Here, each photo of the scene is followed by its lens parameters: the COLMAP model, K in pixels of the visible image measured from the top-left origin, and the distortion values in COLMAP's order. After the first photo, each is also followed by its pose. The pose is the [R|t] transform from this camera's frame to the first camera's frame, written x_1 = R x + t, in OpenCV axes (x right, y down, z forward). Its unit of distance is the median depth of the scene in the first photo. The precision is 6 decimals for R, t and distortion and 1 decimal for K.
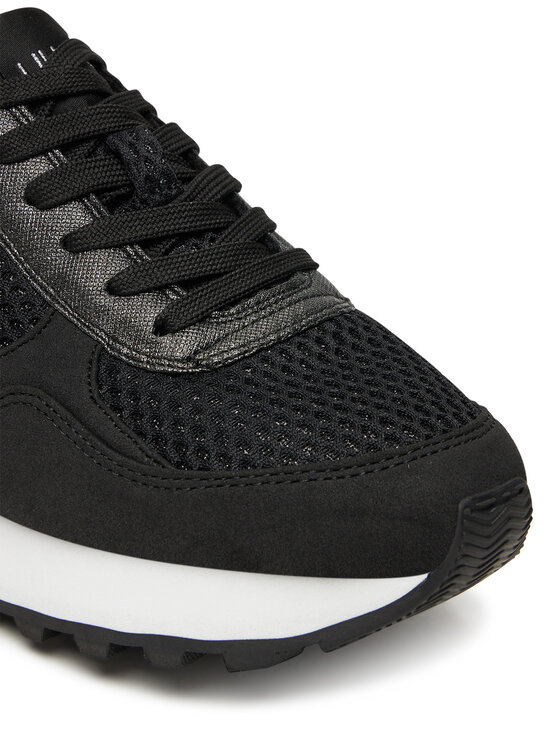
lens RADIAL K [[2344.8, 0, 280.0], [0, 2344.8, 373.0], [0, 0, 1]] dist [-0.065824, 0.556841]
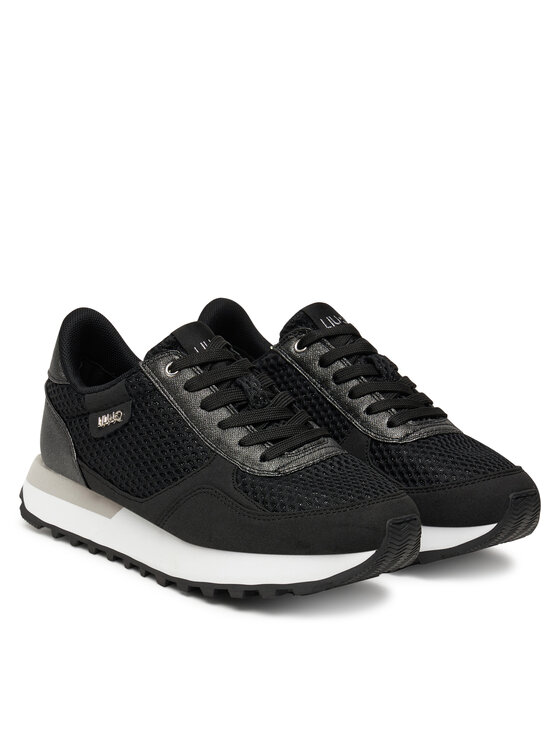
lens RADIAL K [[2008.8, 0, 280.0], [0, 2008.8, 373.0], [0, 0, 1]] dist [0.009608, 0.038596]
pose [[0.999678, -0.017096, -0.018744, 0.004829], [0.014793, 0.993046, -0.116792, 0.126856], [0.020610, 0.116478, 0.992979, -0.974147]]
